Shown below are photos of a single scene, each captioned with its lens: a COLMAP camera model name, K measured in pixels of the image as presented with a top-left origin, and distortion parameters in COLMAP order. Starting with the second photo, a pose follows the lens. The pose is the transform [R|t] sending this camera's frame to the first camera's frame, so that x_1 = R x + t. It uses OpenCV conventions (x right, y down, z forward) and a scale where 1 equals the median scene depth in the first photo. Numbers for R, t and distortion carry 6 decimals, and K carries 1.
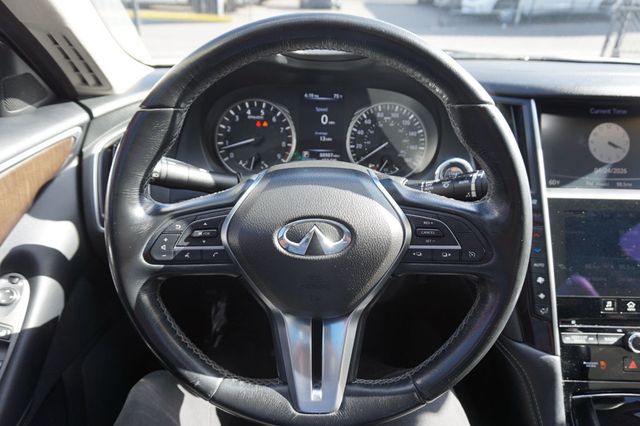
lens RADIAL K [[442.4, 0, 320.0], [0, 442.4, 213.0], [0, 0, 1]] dist [-0.031597, 0.044707]
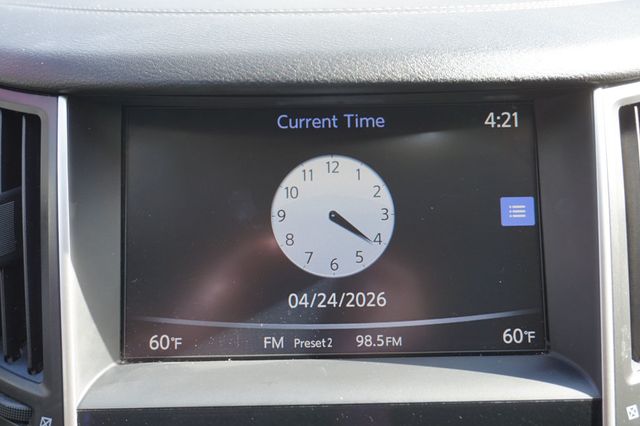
lens RADIAL K [[760.8, 0, 316.8], [0, 760.8, 213.3], [0, 0, 1]] dist [0.028214, 0.009648]
pose [[0.999369, -0.035503, 0.001401, 0.574555], [0.035529, 0.998228, -0.047736, -0.119583], [0.000297, 0.047756, 0.998859, 0.378184]]
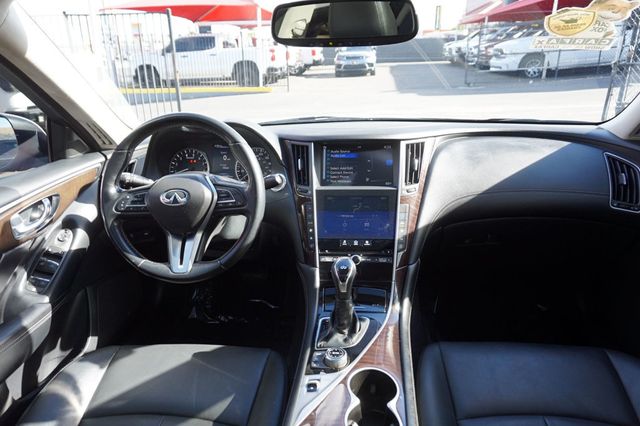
lens RADIAL K [[450.0, 0, 320.0], [0, 450.0, 213.0], [0, 0, 1]] dist [-0.025779, 0.053076]
pose [[0.992495, -0.019992, -0.120639, 0.651945], [0.003754, 0.991061, -0.133354, 0.285754], [0.122227, 0.131900, 0.983699, -0.830449]]
